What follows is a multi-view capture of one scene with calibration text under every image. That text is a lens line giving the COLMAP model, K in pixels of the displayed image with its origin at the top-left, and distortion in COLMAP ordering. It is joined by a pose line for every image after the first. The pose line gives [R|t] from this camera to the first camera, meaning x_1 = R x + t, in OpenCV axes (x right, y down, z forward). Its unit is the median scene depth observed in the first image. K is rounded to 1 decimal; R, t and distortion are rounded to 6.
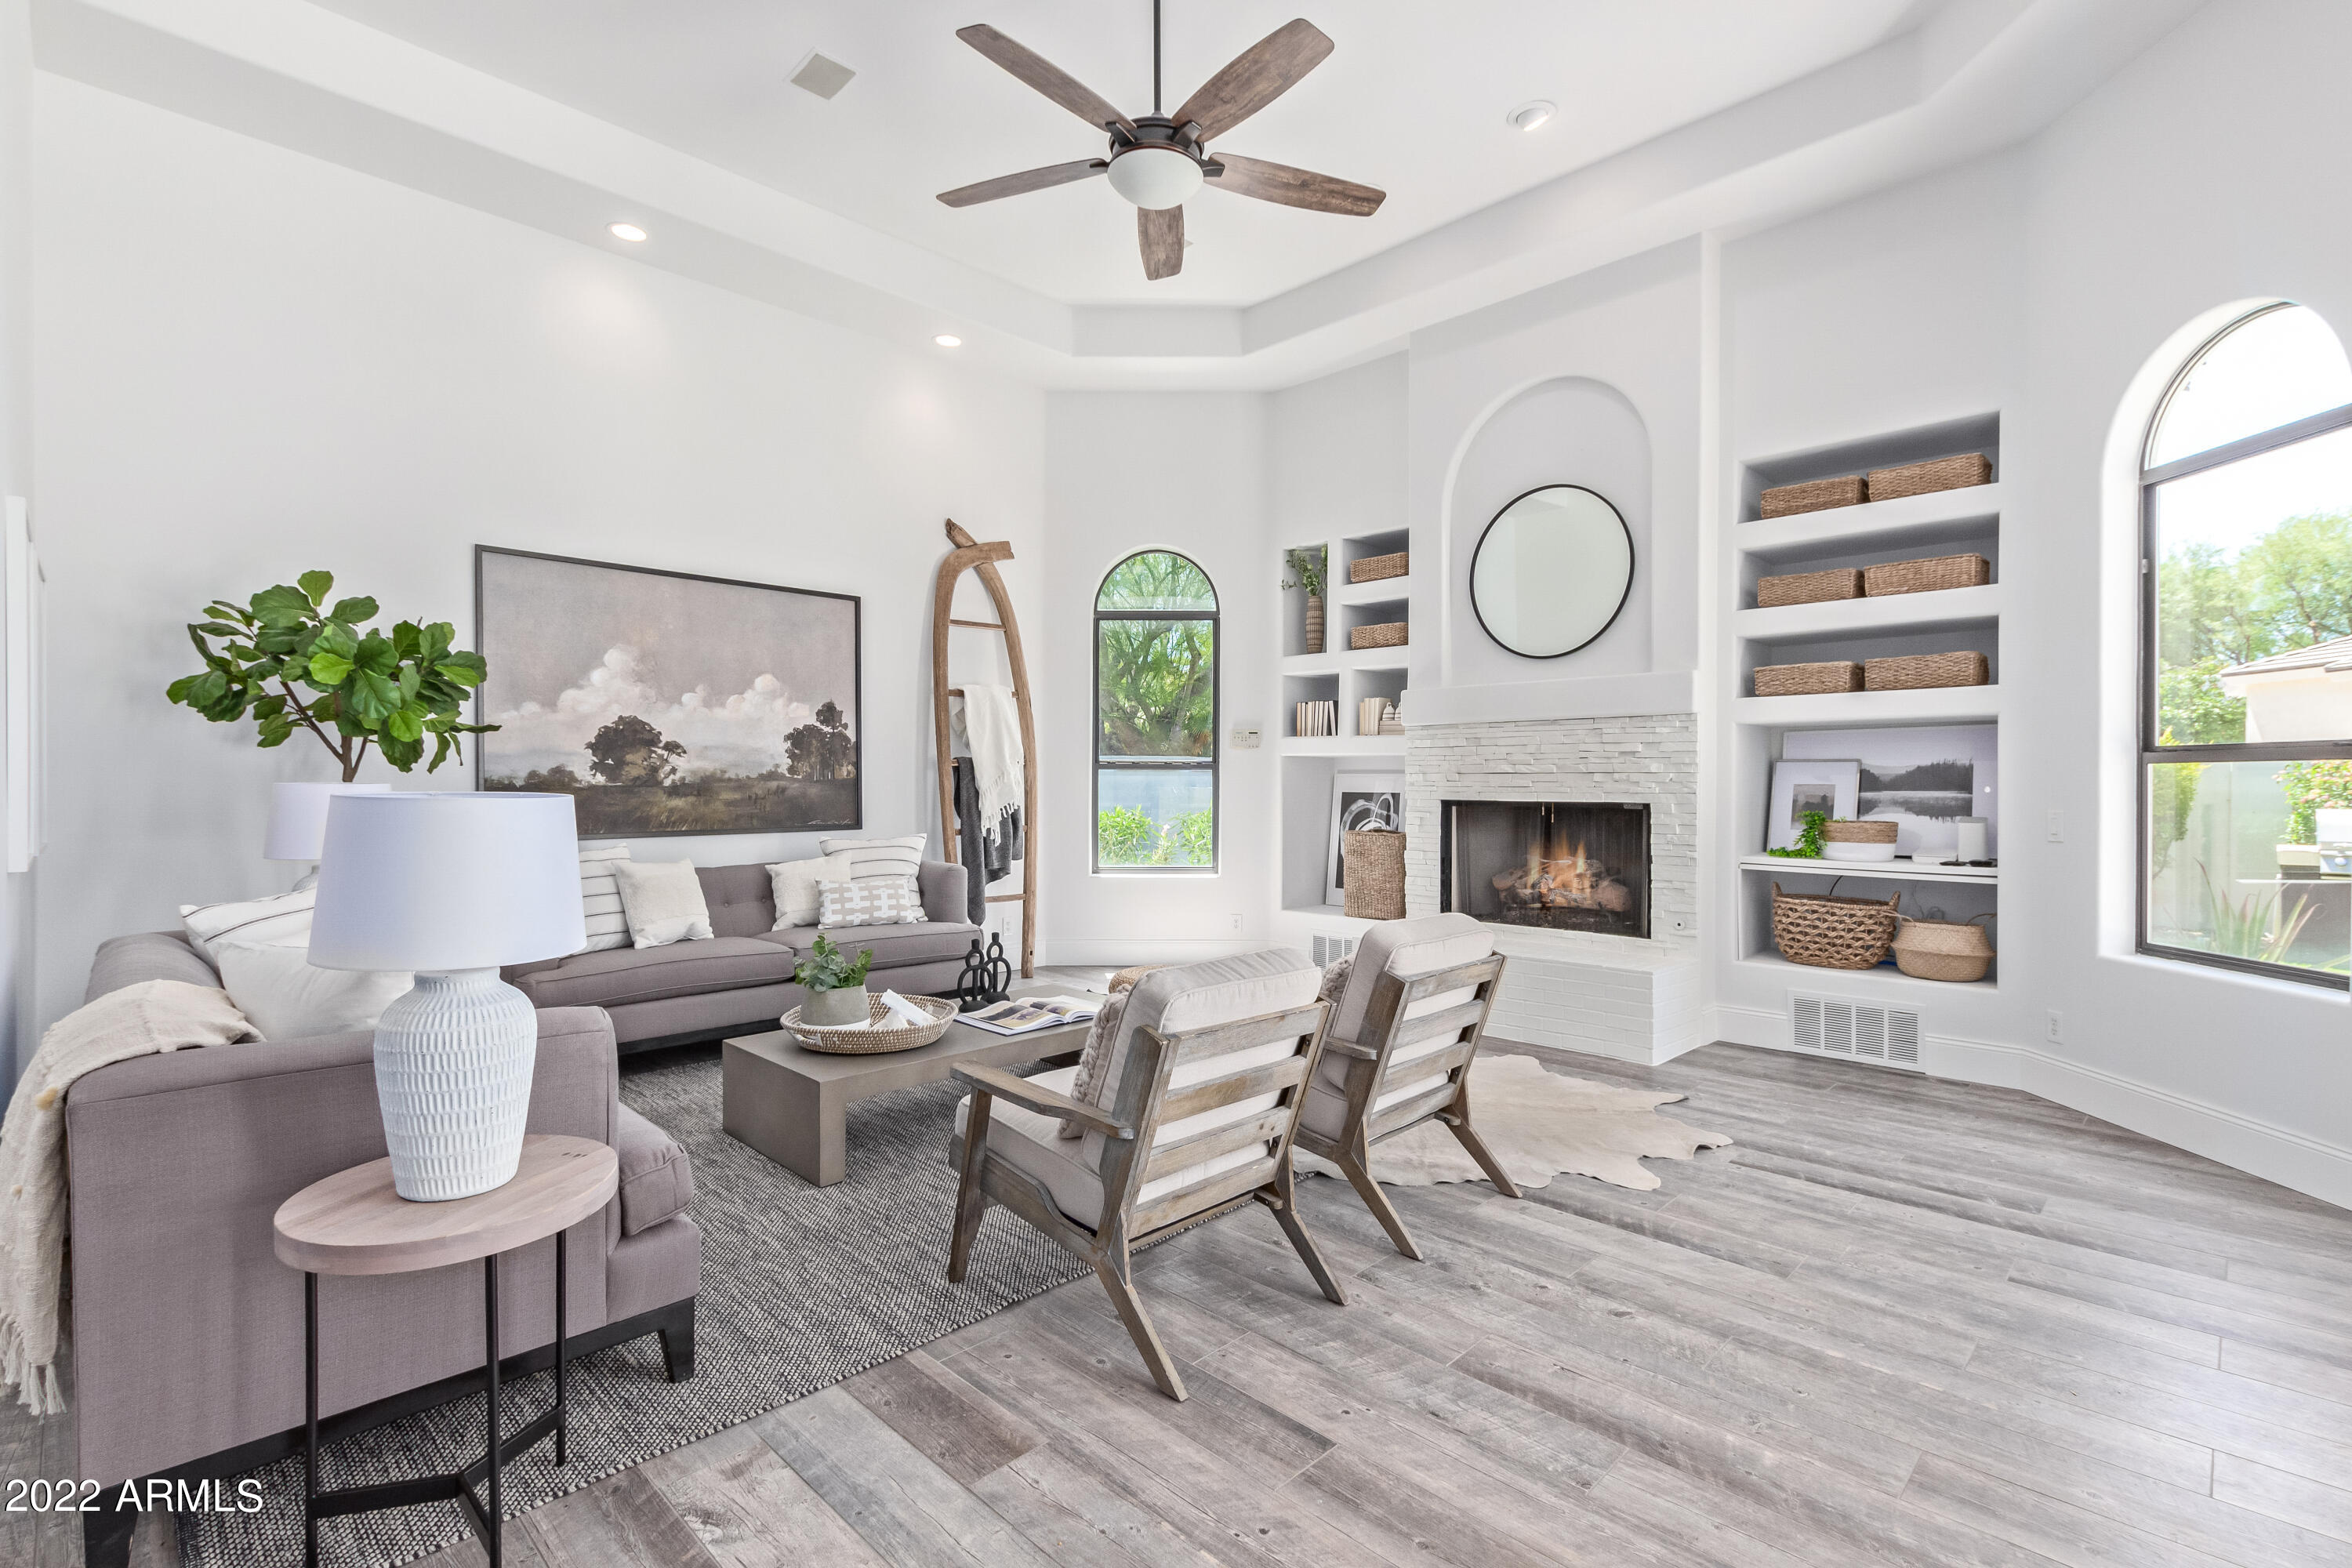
lens RADIAL K [[1090.0, 0, 1169.9], [0, 1090.0, 798.2], [0, 0, 1]] dist [0.000100, -0.000761]
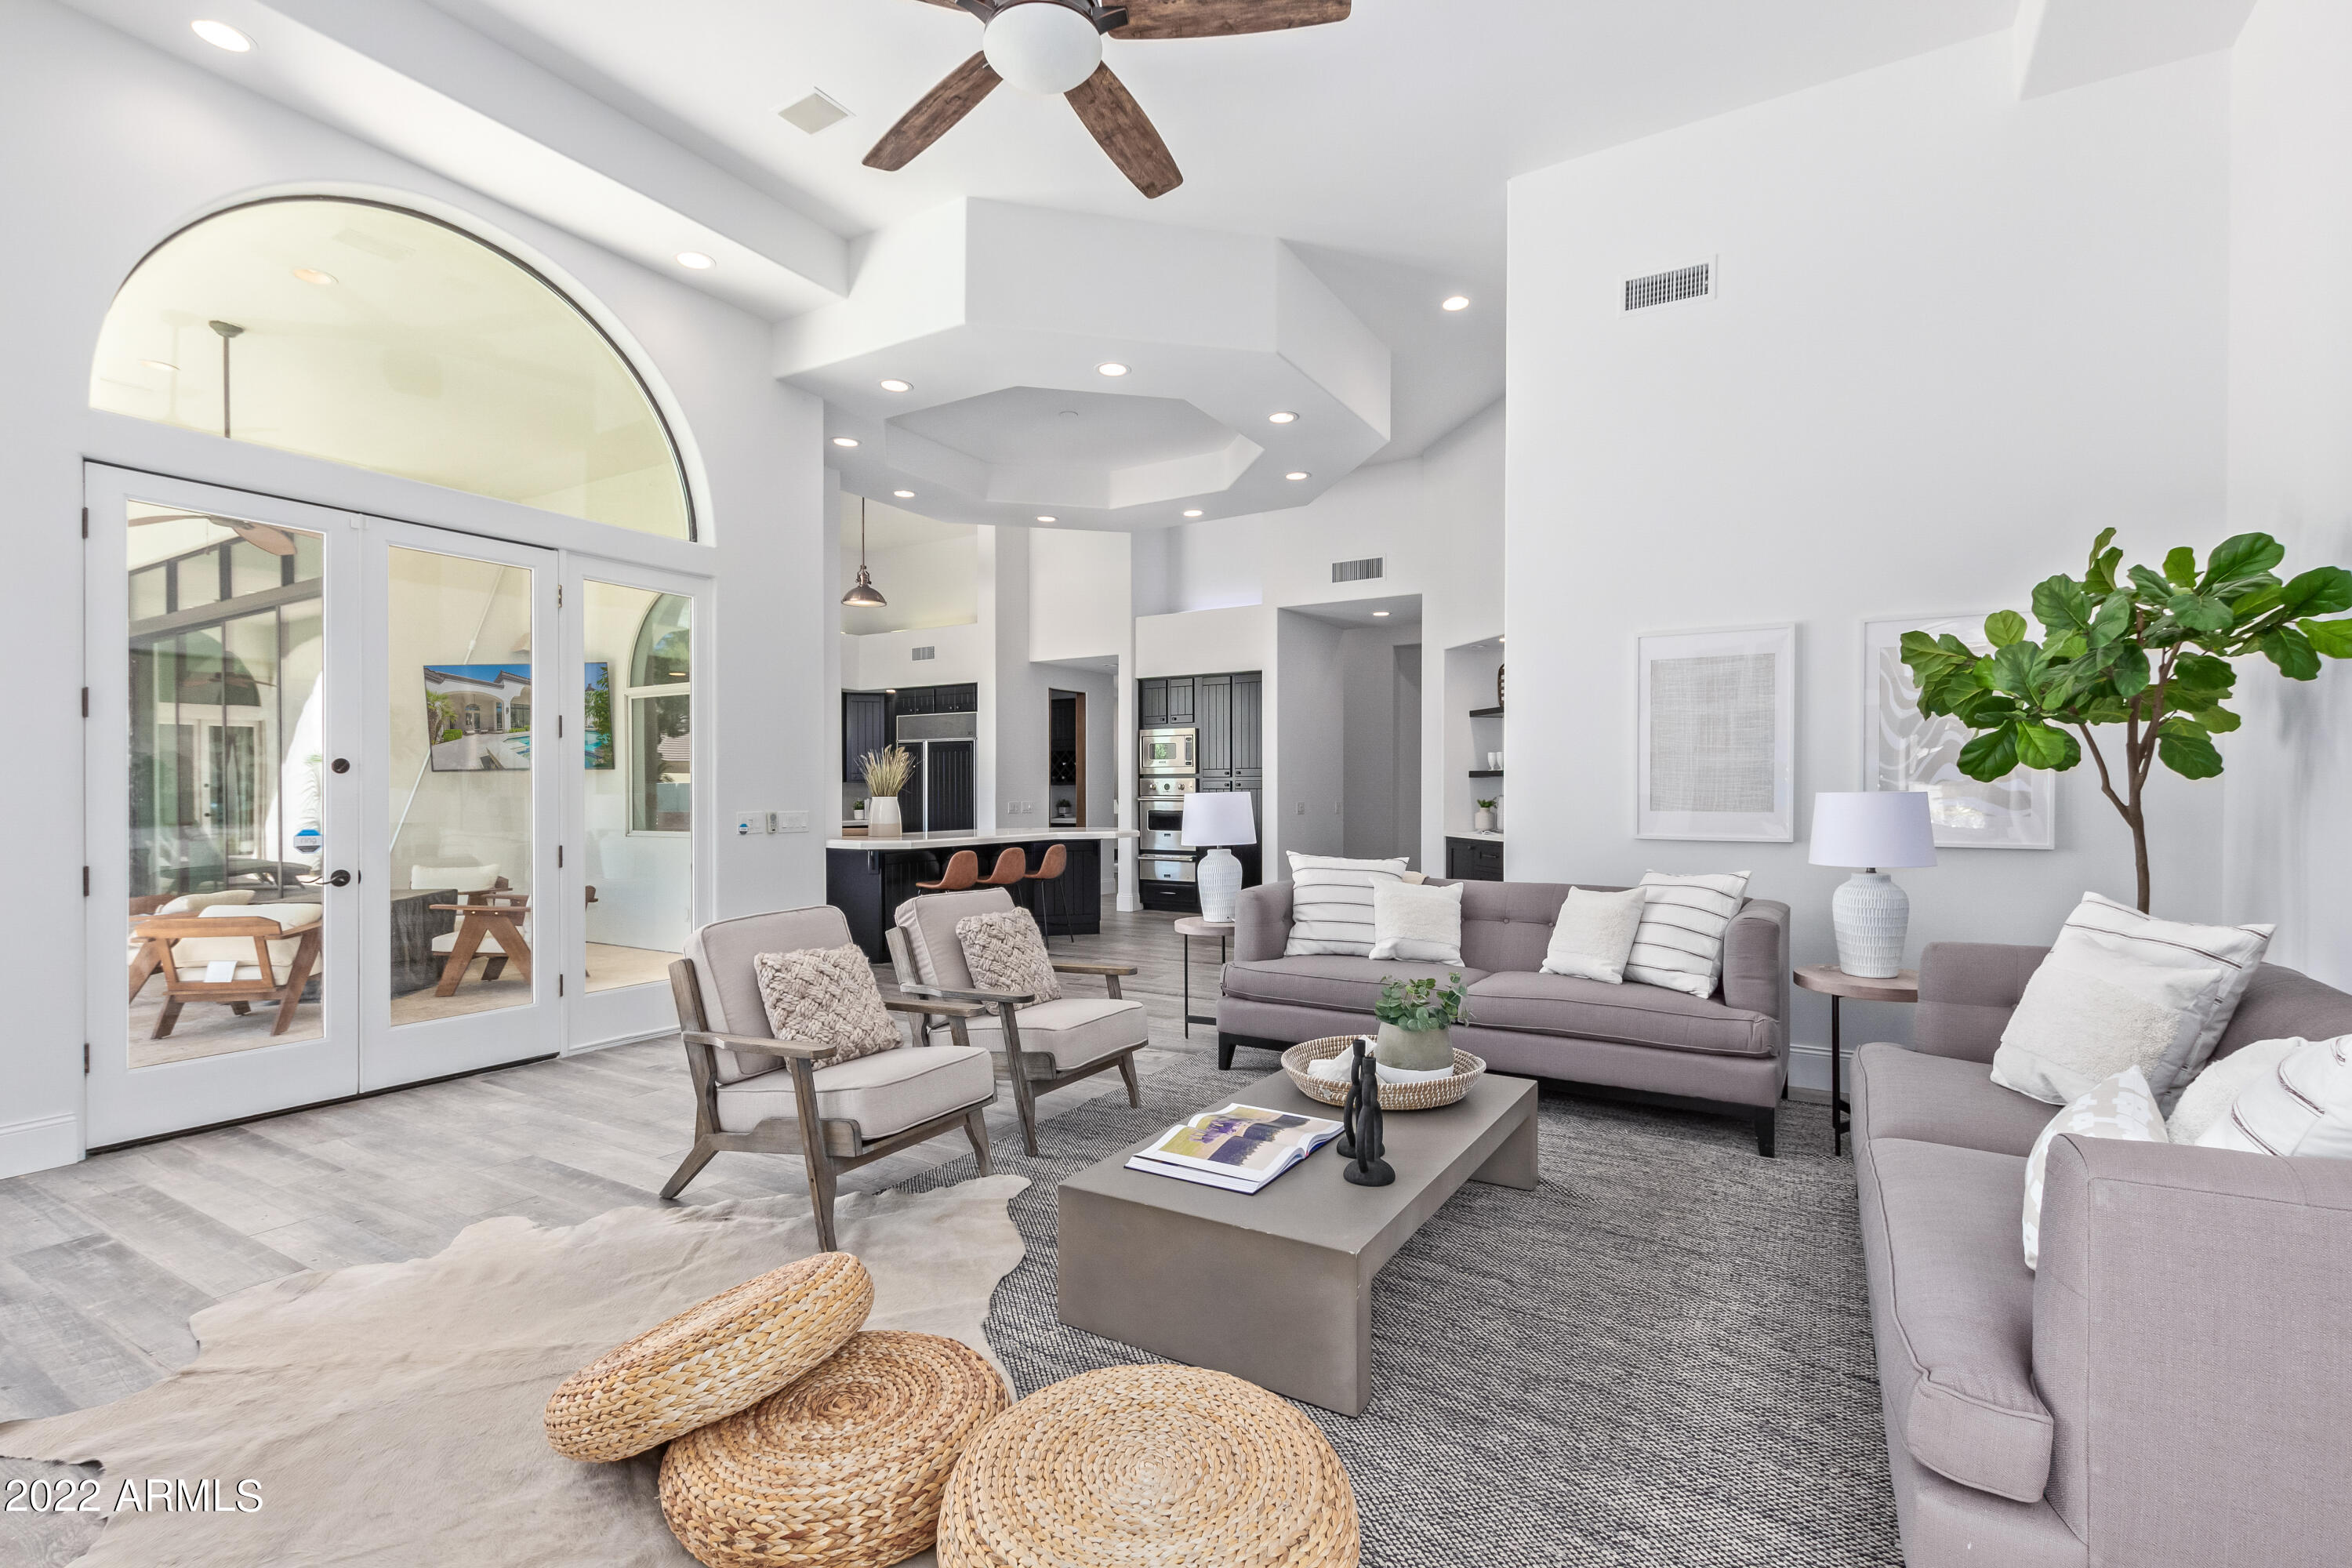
lens RADIAL K [[1090.0, 0, 1169.9], [0, 1090.0, 798.2], [0, 0, 1]] dist [0.000100, -0.000761]
pose [[-0.971162, 0.005467, -0.238359, 0.108951], [0.001417, 0.999852, 0.017162, -0.017229], [0.238417, 0.016329, -0.971026, 2.171842]]
